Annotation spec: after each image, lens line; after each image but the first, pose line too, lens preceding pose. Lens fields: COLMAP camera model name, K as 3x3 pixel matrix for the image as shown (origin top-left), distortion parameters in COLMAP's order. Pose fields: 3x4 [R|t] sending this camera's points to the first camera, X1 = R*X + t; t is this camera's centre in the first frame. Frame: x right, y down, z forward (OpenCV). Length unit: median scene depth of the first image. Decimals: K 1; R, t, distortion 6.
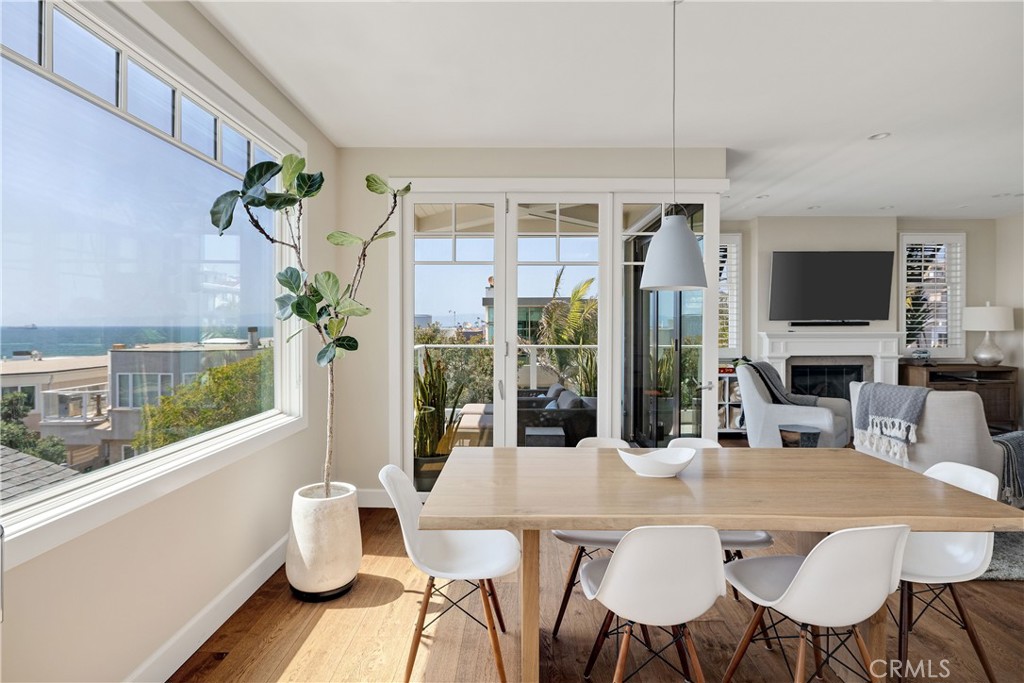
lens RADIAL K [[516.7, 0, 507.1], [0, 516.7, 332.5], [0, 0, 1]] dist [-0.009209, 0.002066]
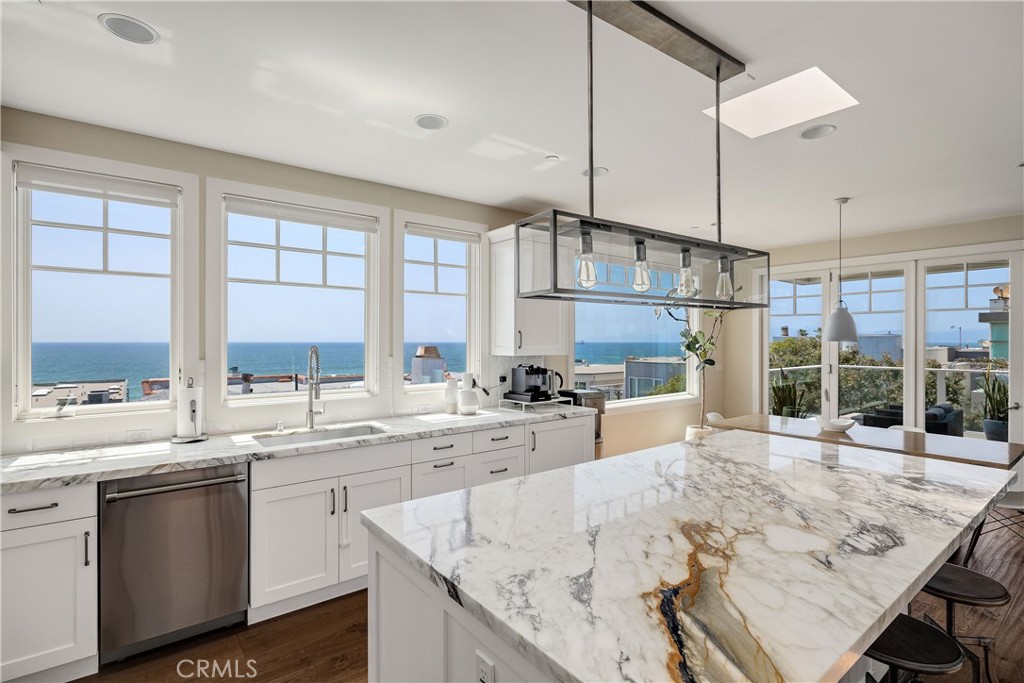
lens RADIAL K [[498.7, 0, 513.0], [0, 498.7, 341.3], [0, 0, 1]] dist [-0.006527, 0.001794]
pose [[0.636264, 0.000685, -0.771471, 0.396993], [-0.011107, 0.999904, -0.008273, -0.021229], [0.771392, 0.013833, 0.636210, -0.501125]]
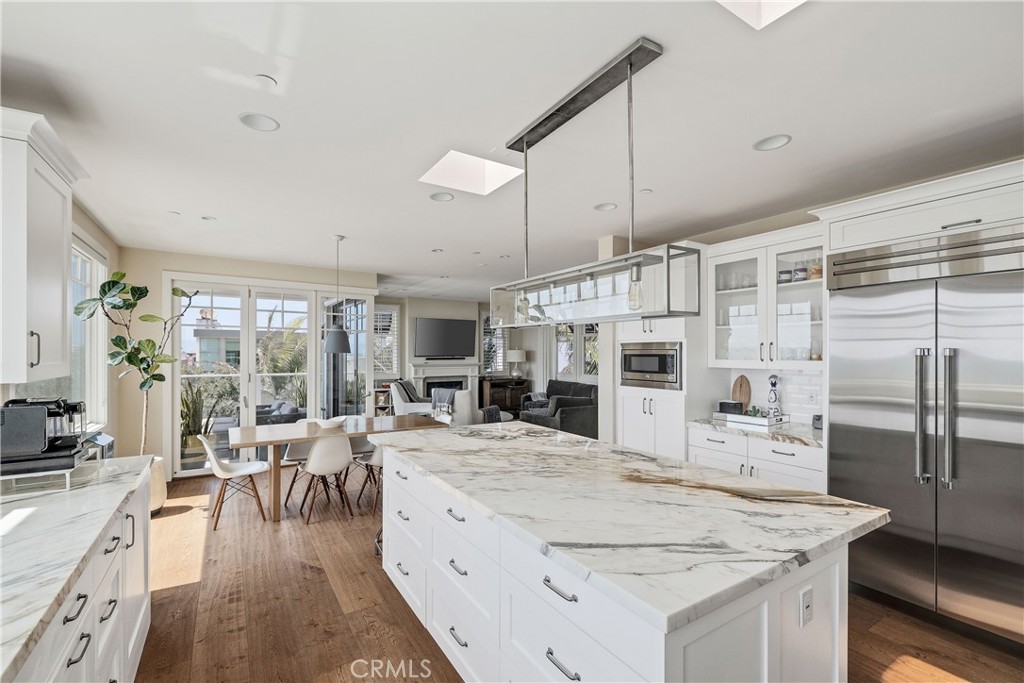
lens RADIAL K [[437.4, 0, 509.1], [0, 437.4, 355.6], [0, 0, 1]] dist [-0.004107, 0.000931]
pose [[0.825279, 0.000313, 0.564725, -0.077791], [0.003485, 0.999978, -0.005646, -0.021958], [-0.564714, 0.006628, 0.825260, -0.485548]]
